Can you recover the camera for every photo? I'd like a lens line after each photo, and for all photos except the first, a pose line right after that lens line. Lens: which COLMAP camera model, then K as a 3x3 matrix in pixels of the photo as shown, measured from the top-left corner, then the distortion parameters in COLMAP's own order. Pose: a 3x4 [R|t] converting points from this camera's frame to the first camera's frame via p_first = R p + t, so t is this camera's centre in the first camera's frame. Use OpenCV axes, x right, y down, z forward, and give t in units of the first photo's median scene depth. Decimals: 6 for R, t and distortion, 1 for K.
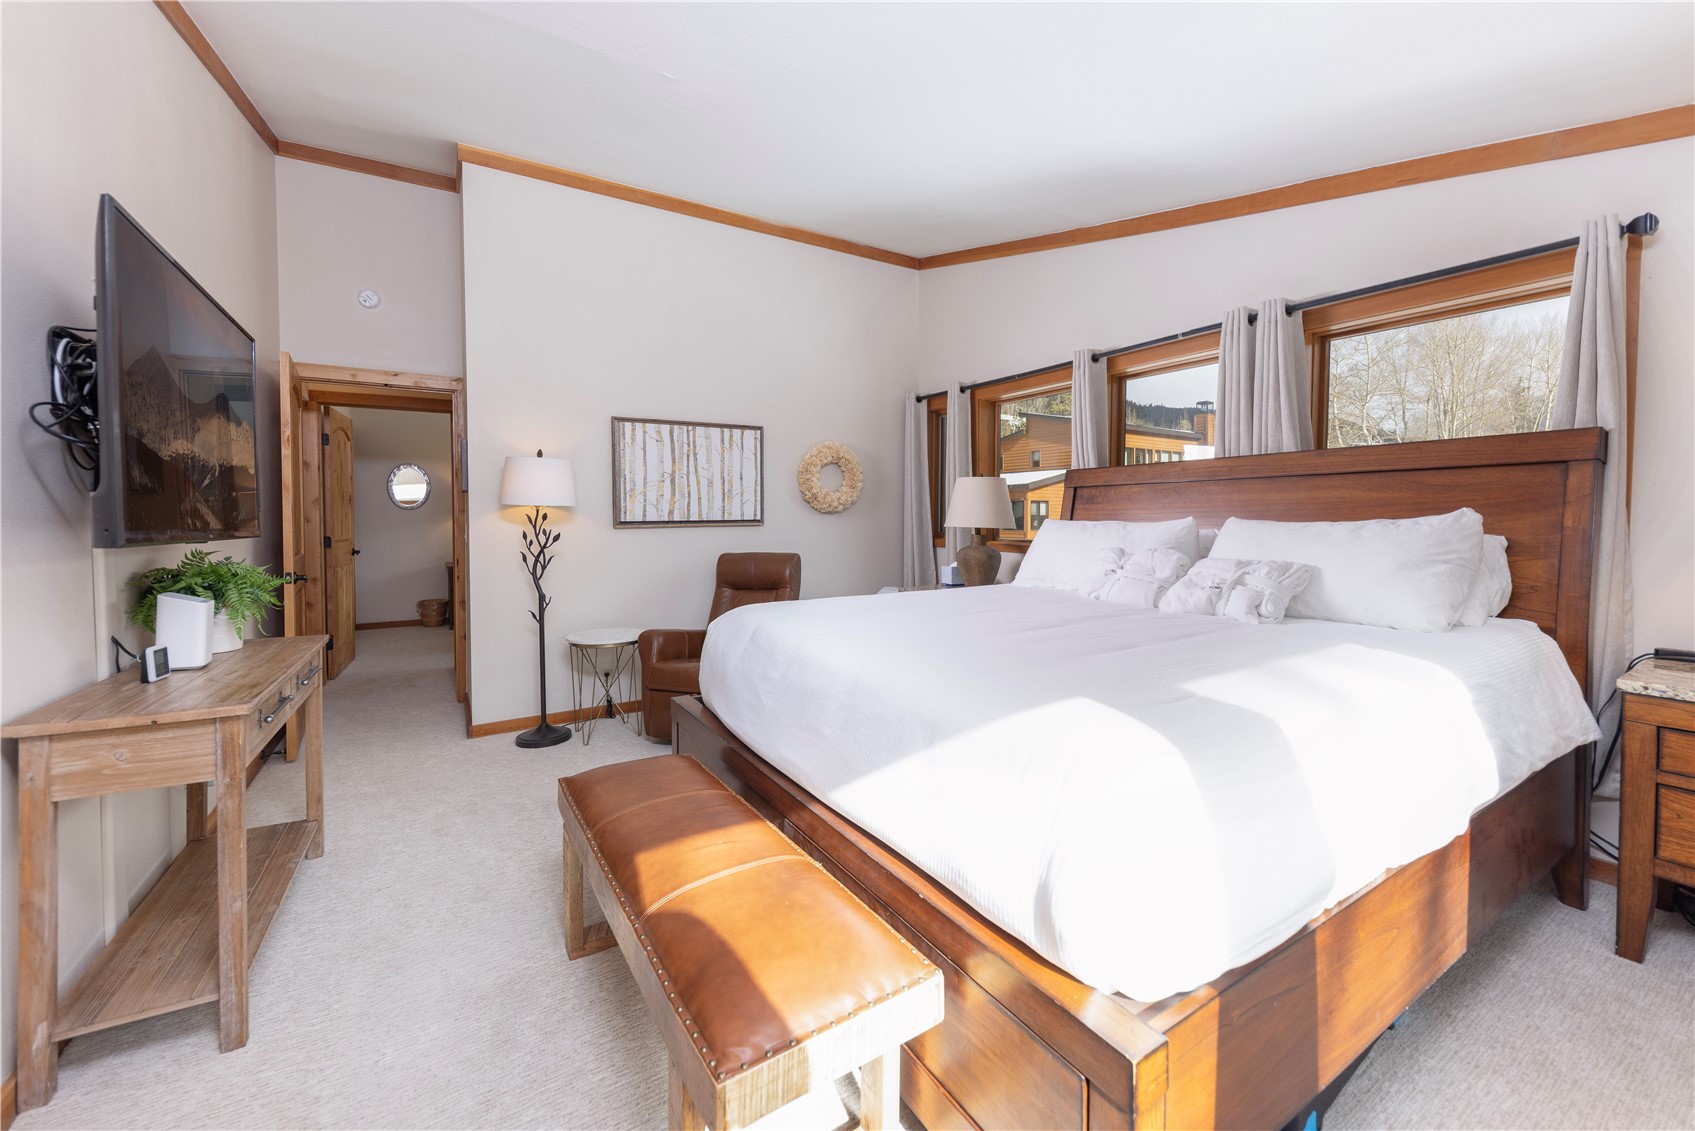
lens RADIAL K [[660.7, 0, 838.9], [0, 660.7, 501.6], [0, 0, 1]] dist [0.000678, -0.000002]
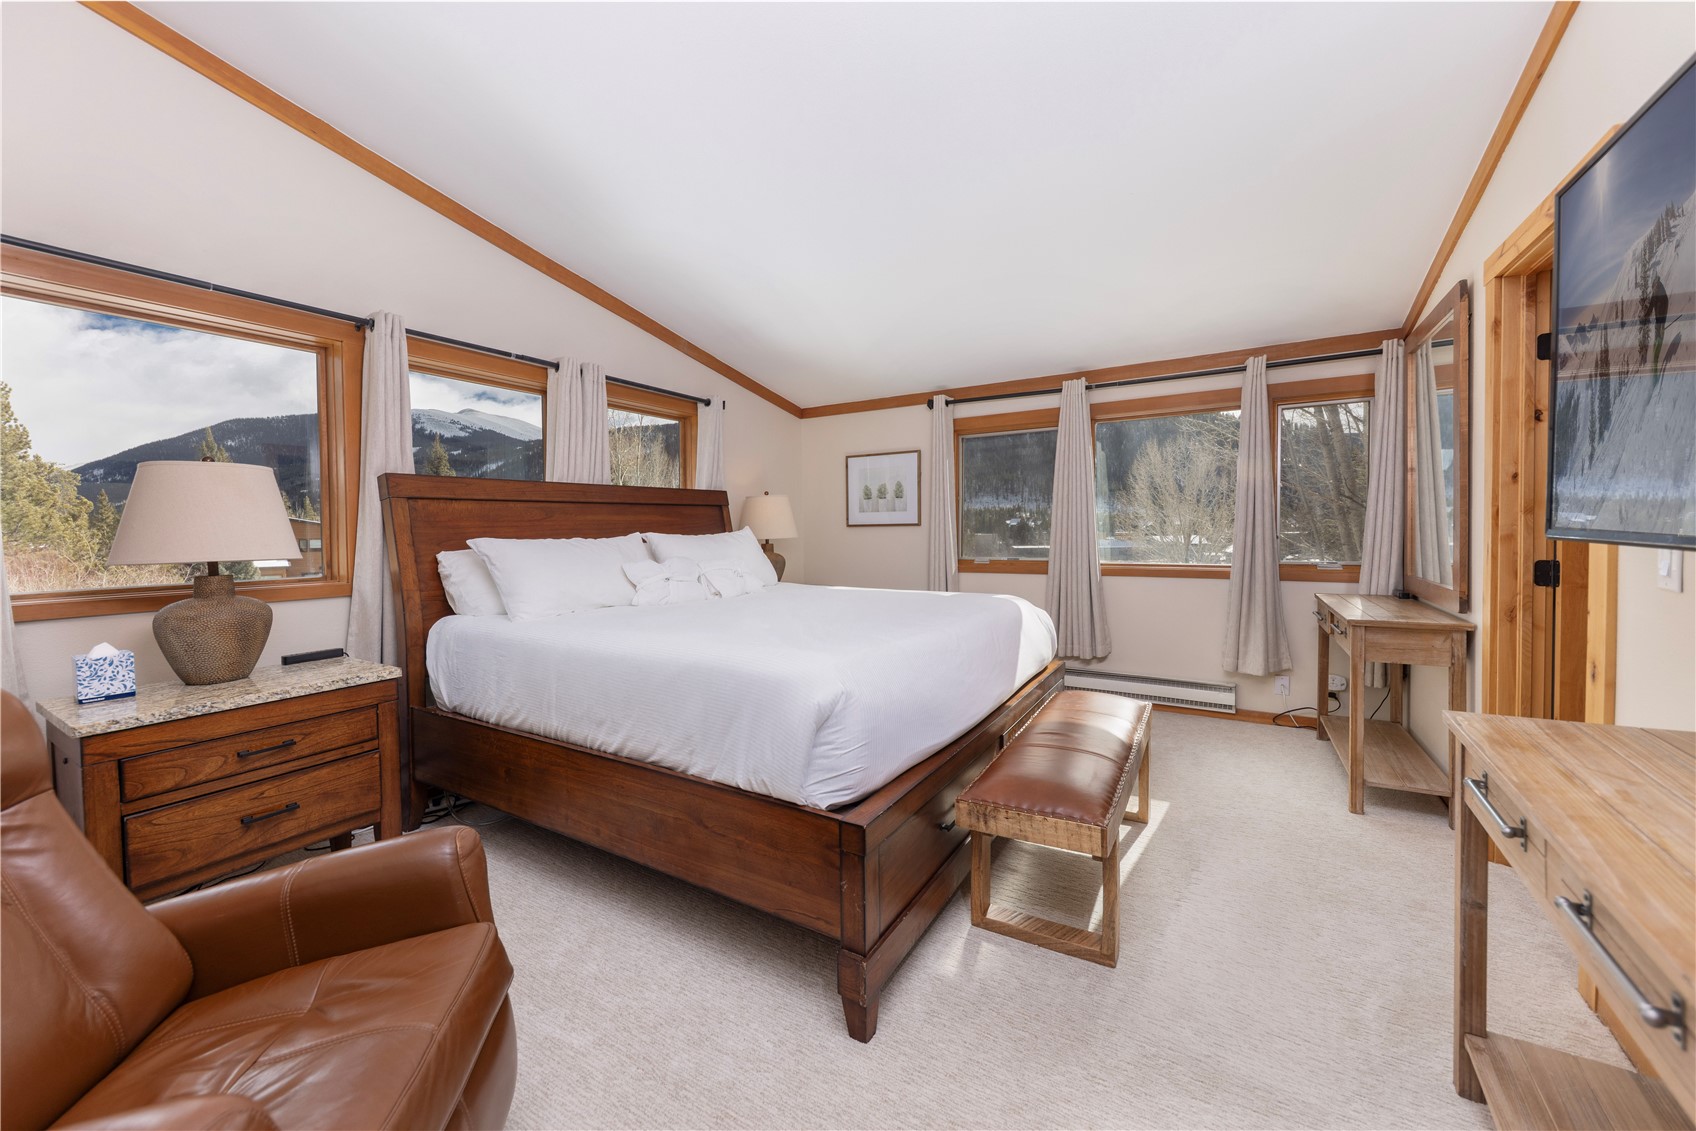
lens RADIAL K [[631.5, 0, 849.1], [0, 631.5, 541.4], [0, 0, 1]] dist [0.000162, 0.000009]
pose [[-0.455503, -0.004667, 0.890222, -0.423278], [0.002235, 0.999977, 0.006387, 0.019898], [-0.890232, 0.004899, -0.455482, 0.722992]]
